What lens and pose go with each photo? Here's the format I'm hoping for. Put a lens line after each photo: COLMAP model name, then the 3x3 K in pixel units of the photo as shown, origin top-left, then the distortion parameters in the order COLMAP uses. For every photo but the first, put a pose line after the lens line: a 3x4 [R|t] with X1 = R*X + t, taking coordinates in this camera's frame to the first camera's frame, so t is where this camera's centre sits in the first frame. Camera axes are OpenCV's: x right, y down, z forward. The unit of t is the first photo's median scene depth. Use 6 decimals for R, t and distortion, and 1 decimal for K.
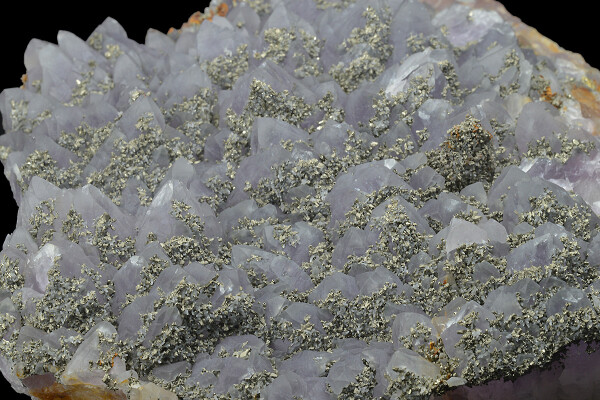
lens RADIAL K [[1561.6, 0, 299.6], [0, 1561.6, 199.4], [0, 0, 1]] dist [-0.028105, 0.000000]
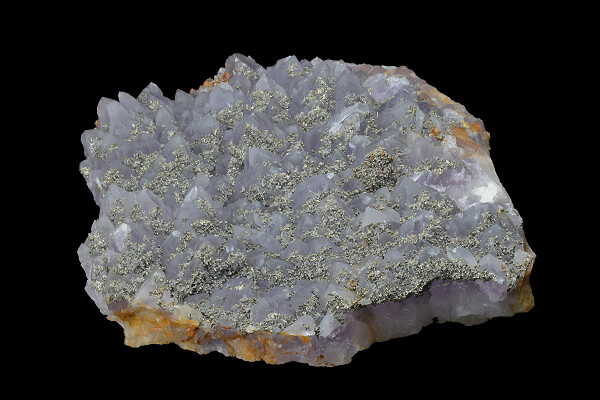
lens RADIAL K [[1561.6, 0, 300.3], [0, 1561.6, 200.1], [0, 0, 1]] dist [-0.028105, 0.000000]
pose [[0.999986, -0.005058, 0.001717, 0.023840], [0.005092, 0.999780, -0.020370, 0.035710], [-0.001613, 0.020379, 0.999791, -0.624038]]
